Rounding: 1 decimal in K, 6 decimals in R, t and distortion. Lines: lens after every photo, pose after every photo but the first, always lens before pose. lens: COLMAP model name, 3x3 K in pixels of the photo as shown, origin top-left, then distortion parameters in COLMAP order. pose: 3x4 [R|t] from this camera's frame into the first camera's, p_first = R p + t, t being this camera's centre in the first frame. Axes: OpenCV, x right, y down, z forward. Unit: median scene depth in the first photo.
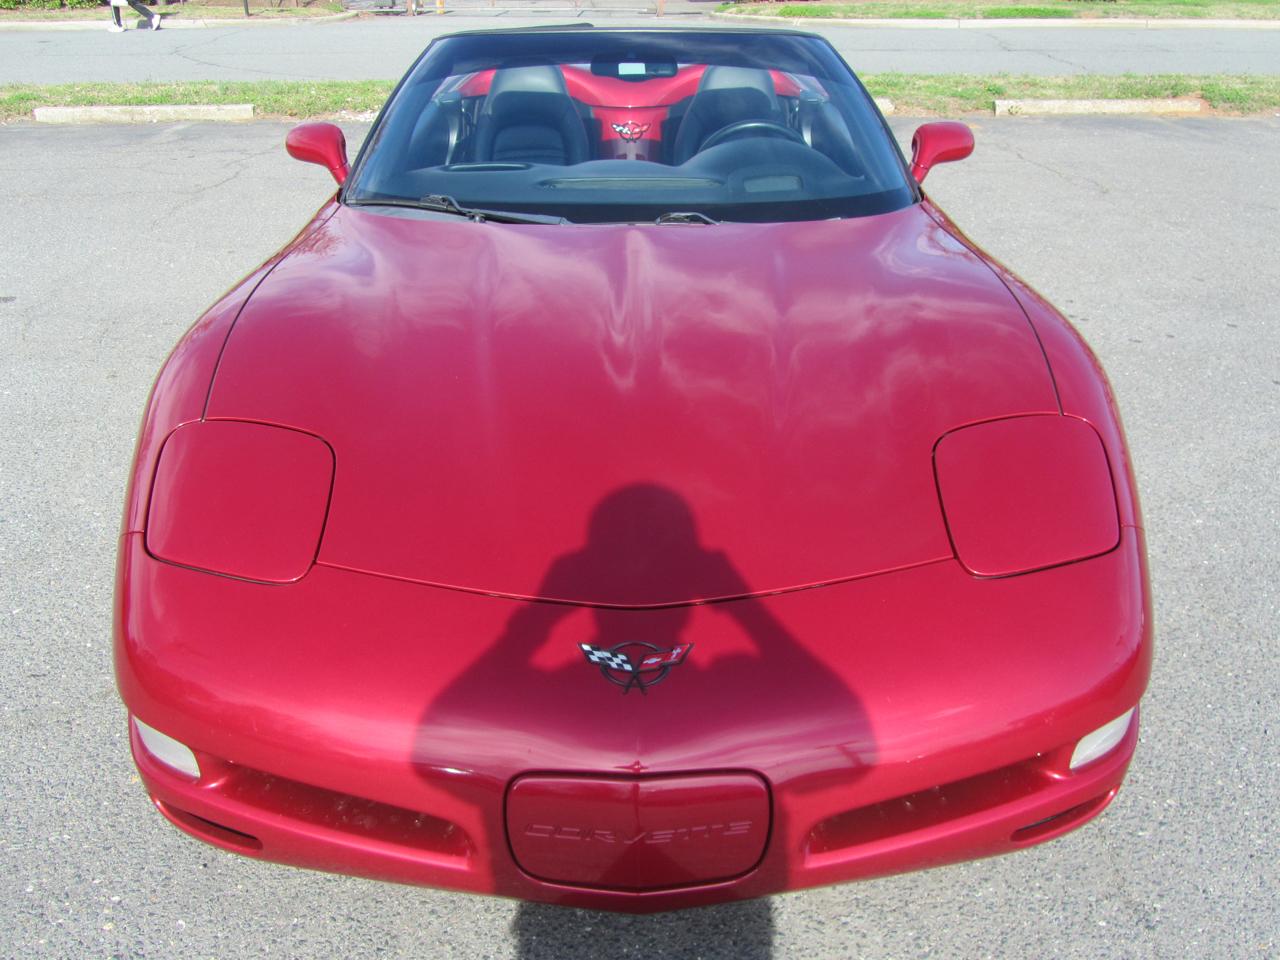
lens RADIAL K [[1028.4, 0, 640.0], [0, 1028.4, 480.0], [0, 0, 1]] dist [-0.012987, -0.021416]
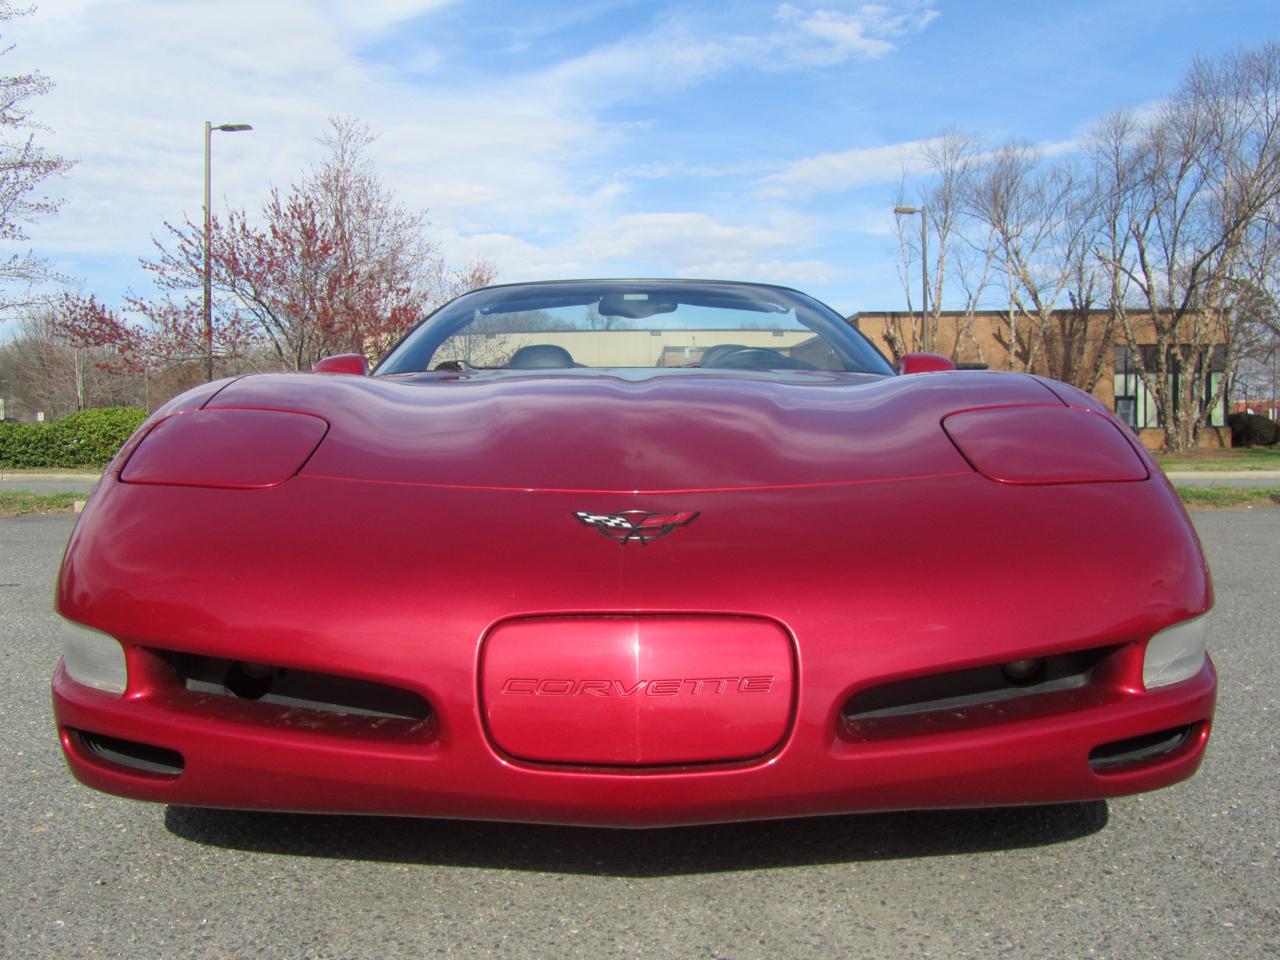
lens RADIAL K [[1028.4, 0, 640.0], [0, 1028.4, 480.0], [0, 0, 1]] dist [-0.012987, -0.021416]
pose [[0.999977, 0.000131, -0.006712, 0.005115], [-0.002916, 0.909067, -0.416639, 0.457579], [0.006047, 0.416649, 0.909047, 0.145559]]
